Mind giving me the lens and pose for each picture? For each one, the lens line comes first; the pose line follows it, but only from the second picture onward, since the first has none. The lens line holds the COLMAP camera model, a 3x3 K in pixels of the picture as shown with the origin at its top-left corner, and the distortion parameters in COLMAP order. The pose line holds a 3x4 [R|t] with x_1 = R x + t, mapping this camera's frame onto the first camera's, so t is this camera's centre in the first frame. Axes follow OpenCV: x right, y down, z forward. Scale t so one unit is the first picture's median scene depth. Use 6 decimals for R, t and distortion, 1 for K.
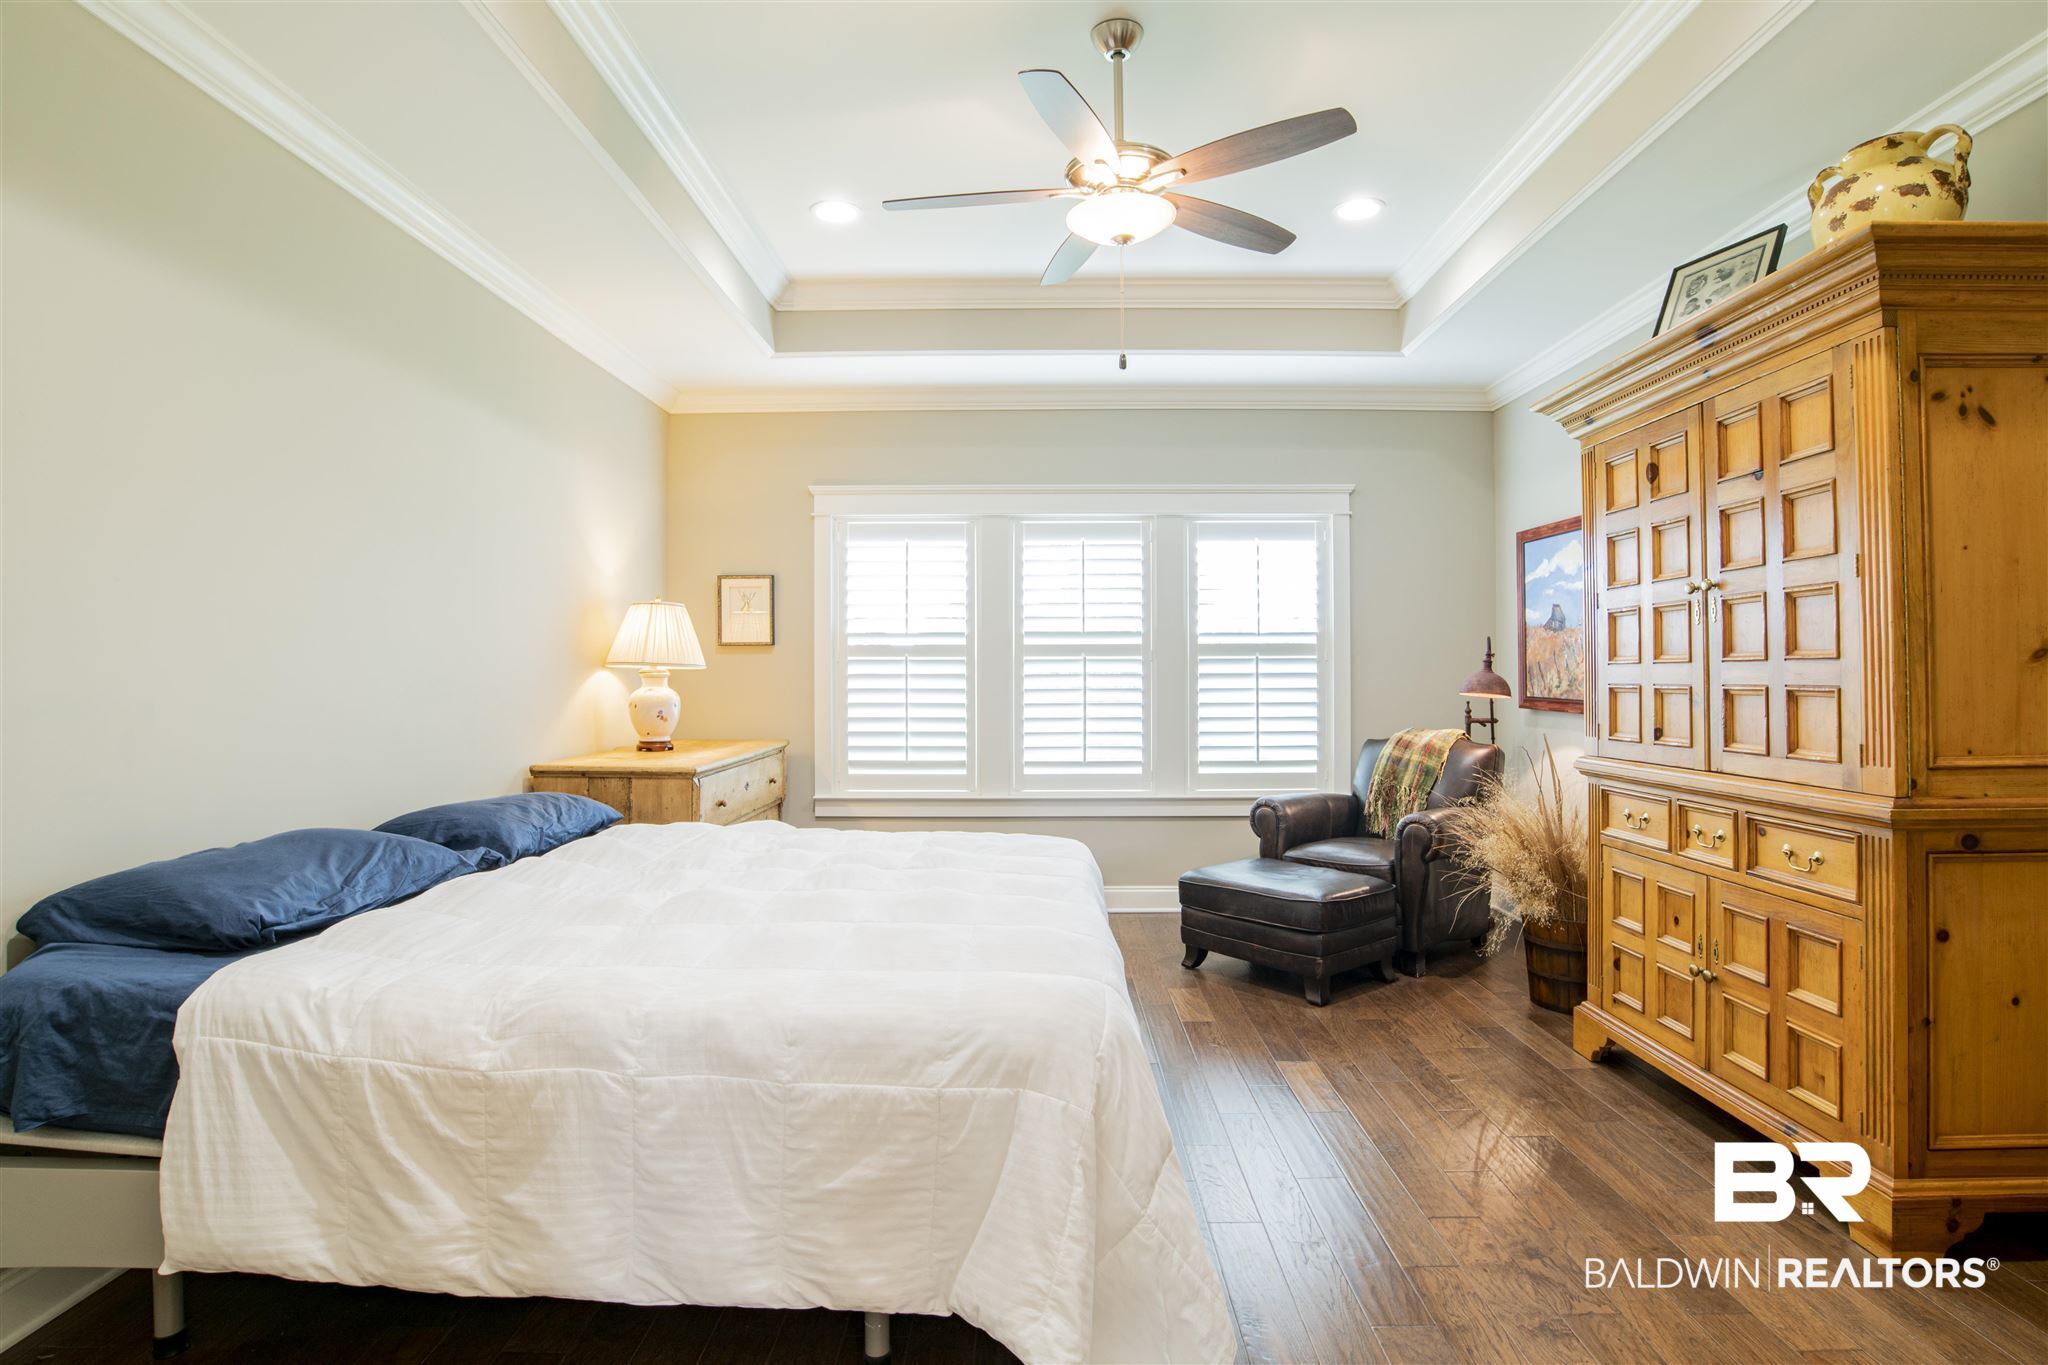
lens RADIAL K [[1044.1, 0, 1036.0], [0, 1044.1, 671.3], [0, 0, 1]] dist [-0.064221, 0.025476]
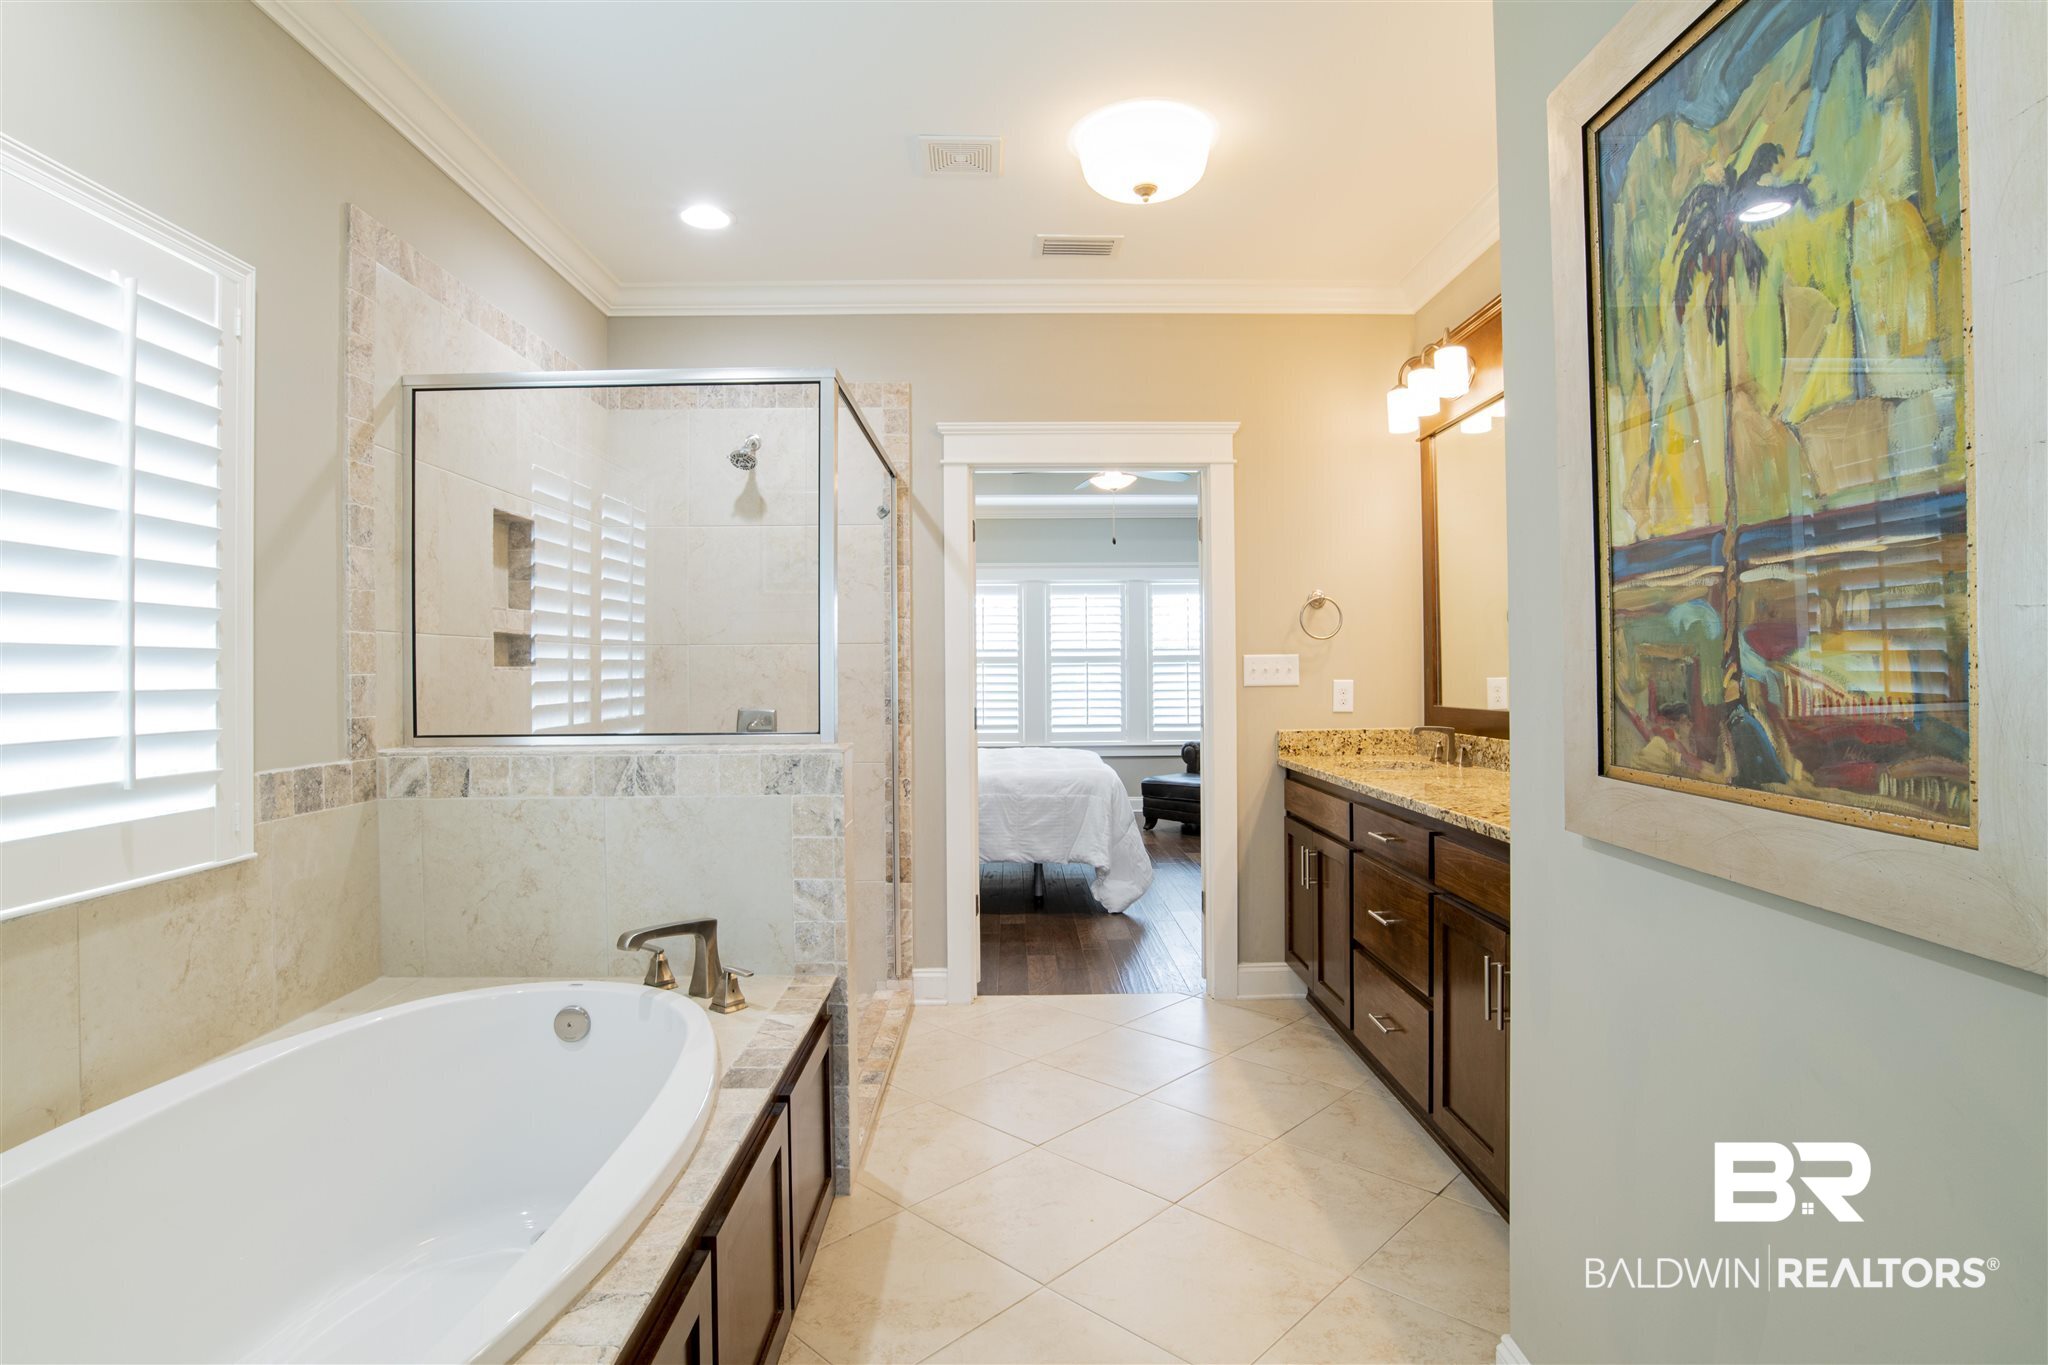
lens RADIAL K [[1044.1, 0, 1036.0], [0, 1044.1, 671.3], [0, 0, 1]] dist [-0.064221, 0.025476]
pose [[0.999667, -0.005409, 0.025238, -0.081126], [0.005412, 0.999985, -0.000063, -0.000973], [-0.025238, 0.000200, 0.999681, -0.715039]]
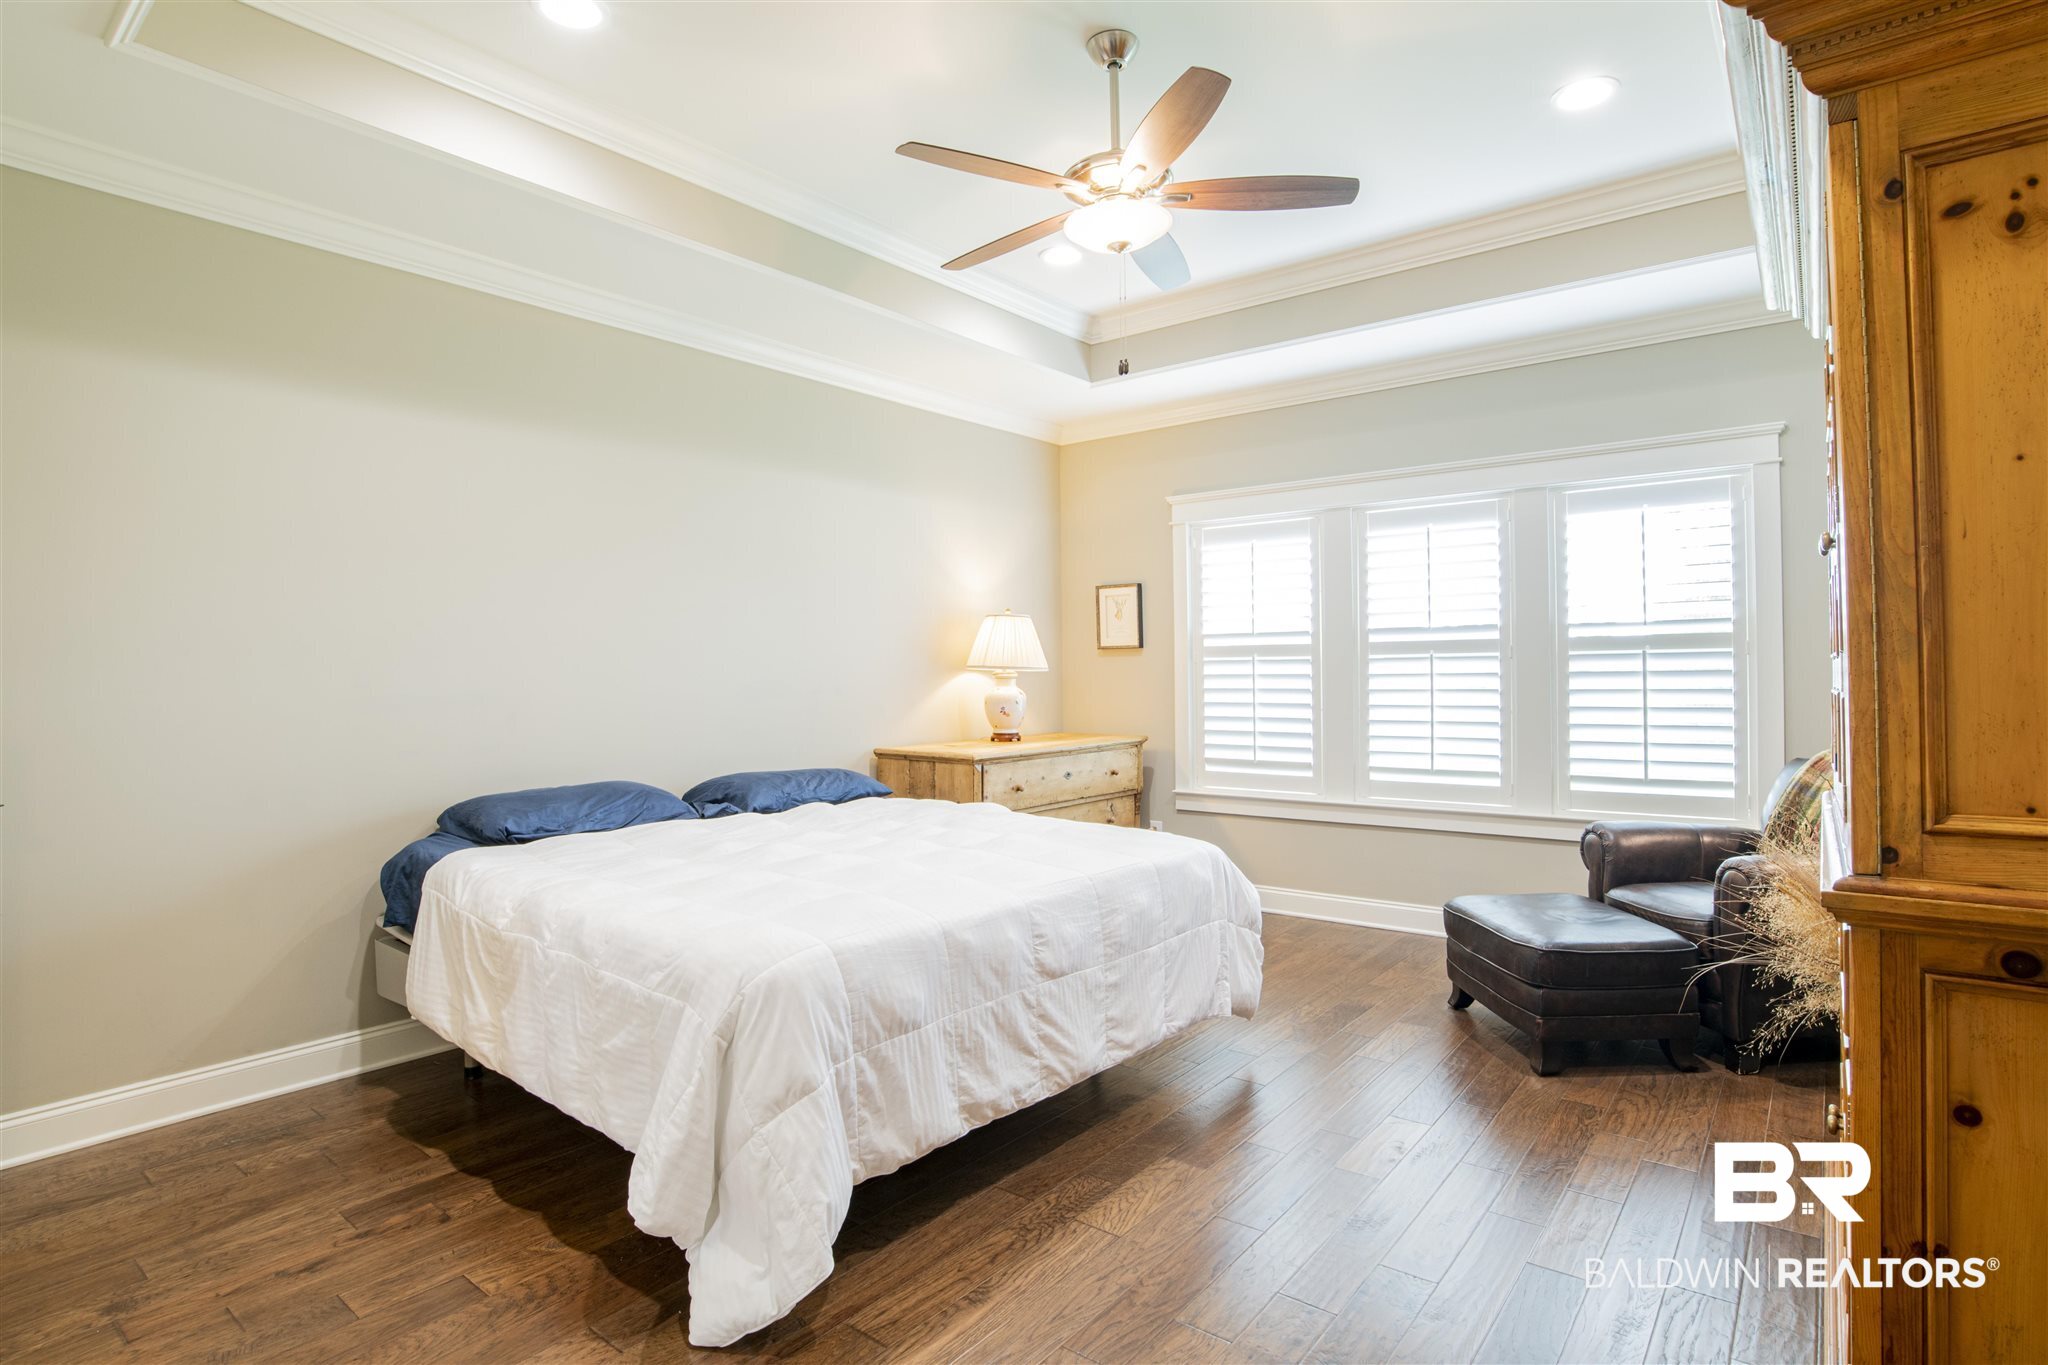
lens RADIAL K [[1044.1, 0, 1036.0], [0, 1044.1, 671.3], [0, 0, 1]] dist [-0.064221, 0.025476]
pose [[0.791974, -0.005950, -0.610526, 0.325326], [0.007380, 0.999973, -0.000172, -0.001395], [0.610511, -0.004370, 0.791996, 0.076338]]
